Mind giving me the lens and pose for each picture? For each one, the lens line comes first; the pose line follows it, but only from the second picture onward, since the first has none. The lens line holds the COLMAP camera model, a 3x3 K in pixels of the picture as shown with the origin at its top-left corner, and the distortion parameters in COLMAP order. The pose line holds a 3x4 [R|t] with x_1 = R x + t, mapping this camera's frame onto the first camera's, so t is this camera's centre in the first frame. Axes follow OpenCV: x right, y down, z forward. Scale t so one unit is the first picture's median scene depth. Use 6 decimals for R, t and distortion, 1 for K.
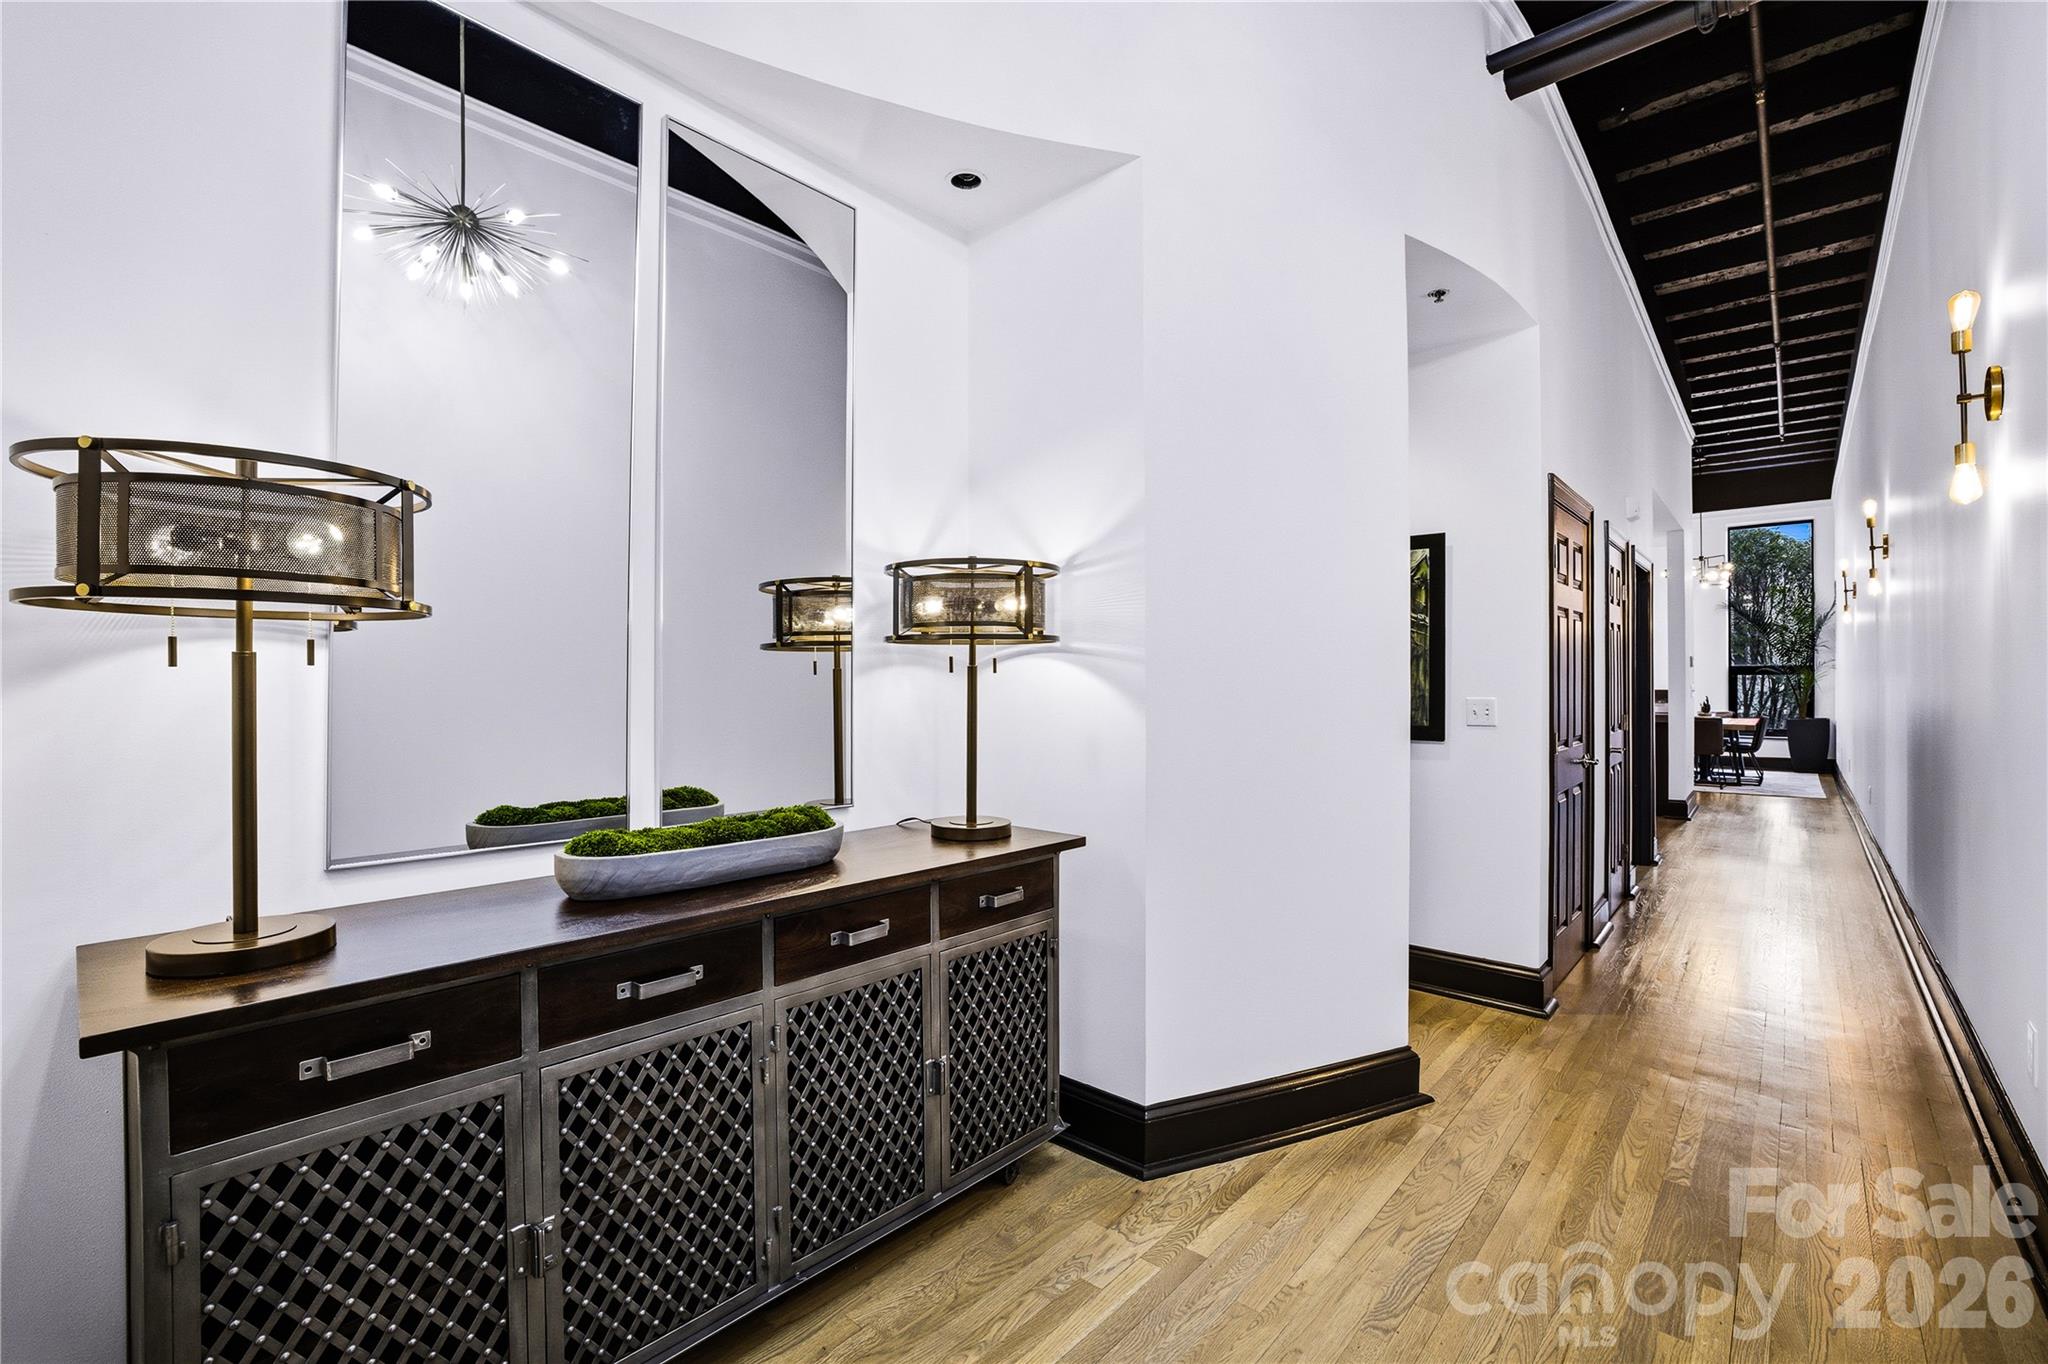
lens RADIAL K [[875.8, 0, 1026.7], [0, 875.8, 679.7], [0, 0, 1]] dist [-0.036216, 0.010394]
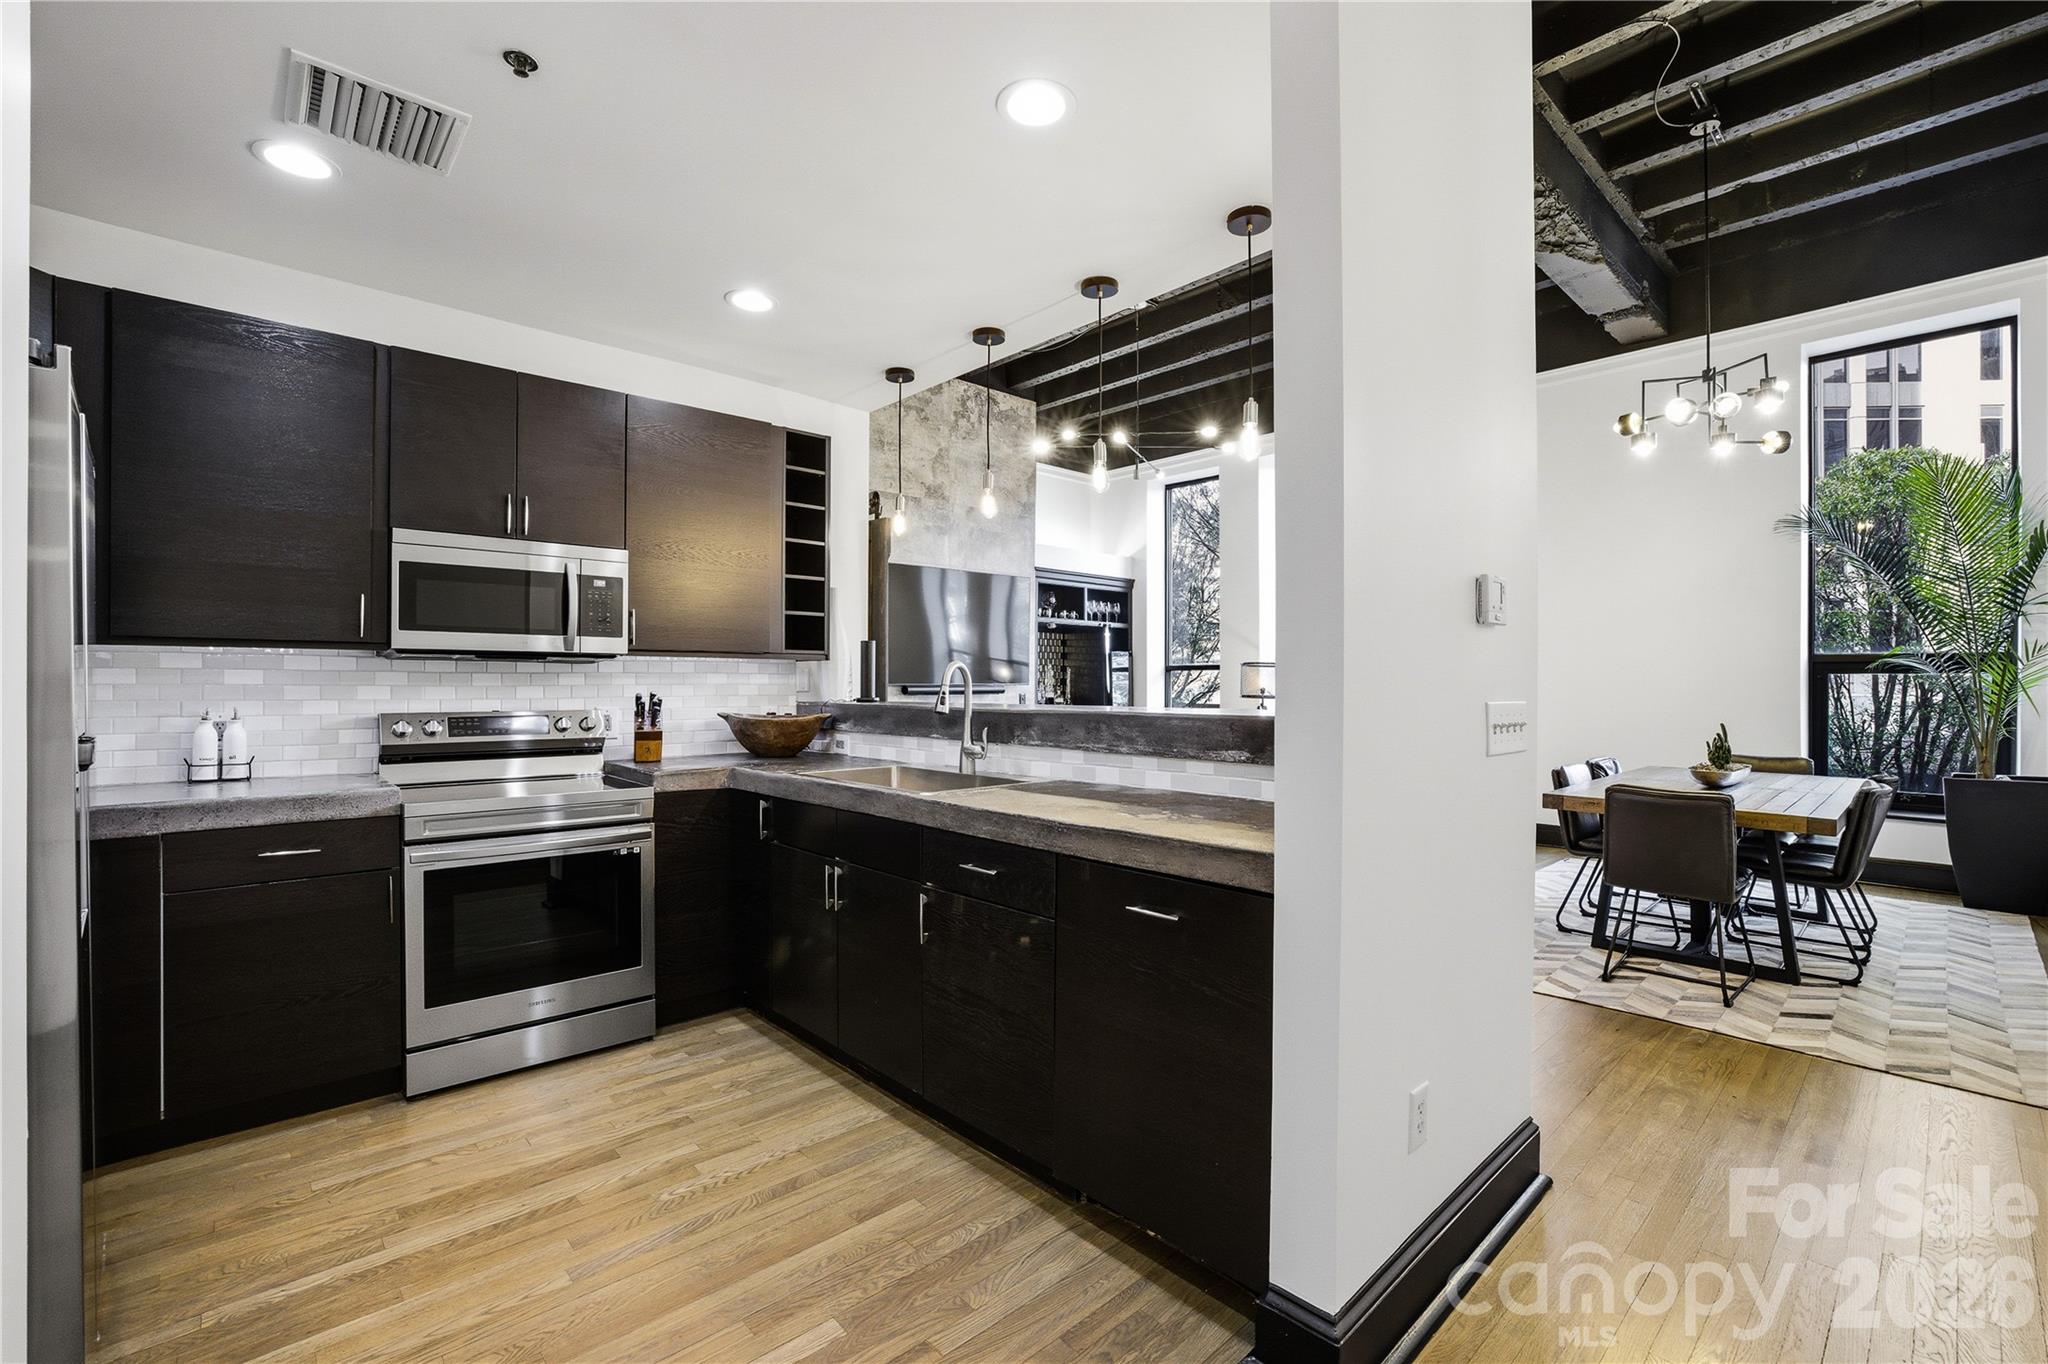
lens RADIAL K [[875.8, 0, 1037.9], [0, 875.8, 687.5], [0, 0, 1]] dist [-0.036216, 0.010394]
pose [[0.995712, 0.004808, -0.092384, 0.445737], [-0.004312, 0.999975, 0.005566, 0.000937], [0.092409, -0.005144, 0.995708, 0.501009]]
